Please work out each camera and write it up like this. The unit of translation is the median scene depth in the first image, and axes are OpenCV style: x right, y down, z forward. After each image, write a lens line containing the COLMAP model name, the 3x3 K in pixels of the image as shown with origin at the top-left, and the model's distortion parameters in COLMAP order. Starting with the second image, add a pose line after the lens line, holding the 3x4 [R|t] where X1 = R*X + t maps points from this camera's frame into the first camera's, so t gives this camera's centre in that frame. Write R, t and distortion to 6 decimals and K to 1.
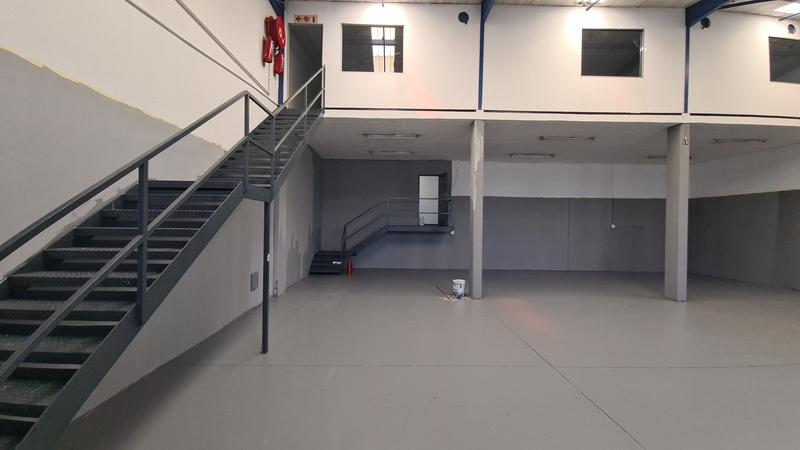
lens RADIAL K [[322.6, 0, 395.6], [0, 322.6, 224.1], [0, 0, 1]] dist [0.010852, -0.007694]
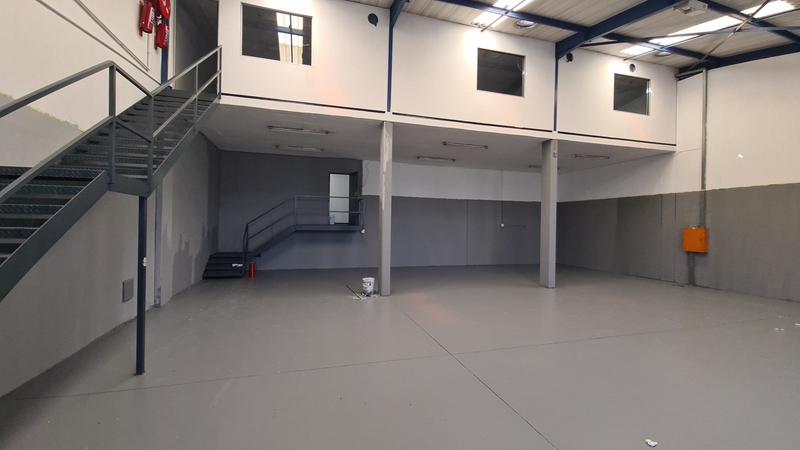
lens RADIAL K [[322.6, 0, 395.9], [0, 322.6, 223.7], [0, 0, 1]] dist [0.010852, -0.007694]
pose [[0.963631, 0.001825, 0.267231, 0.008461], [-0.002440, 0.999995, 0.001973, 0.000165], [-0.267226, -0.002553, 0.963630, 0.002720]]
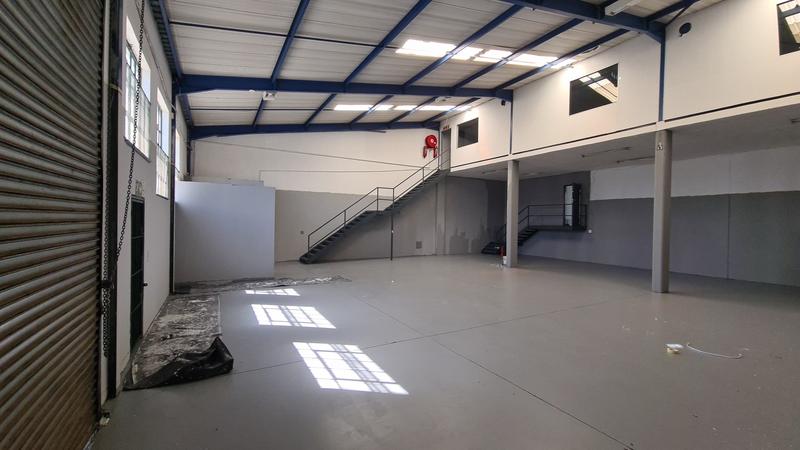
lens RADIAL K [[322.6, 0, 395.5], [0, 322.6, 223.5], [0, 0, 1]] dist [0.010852, -0.007694]
pose [[0.478110, 0.000197, -0.878300, 1.390703], [-0.012240, 0.999904, -0.006439, 0.021945], [0.878215, 0.013829, 0.478067, -0.302289]]
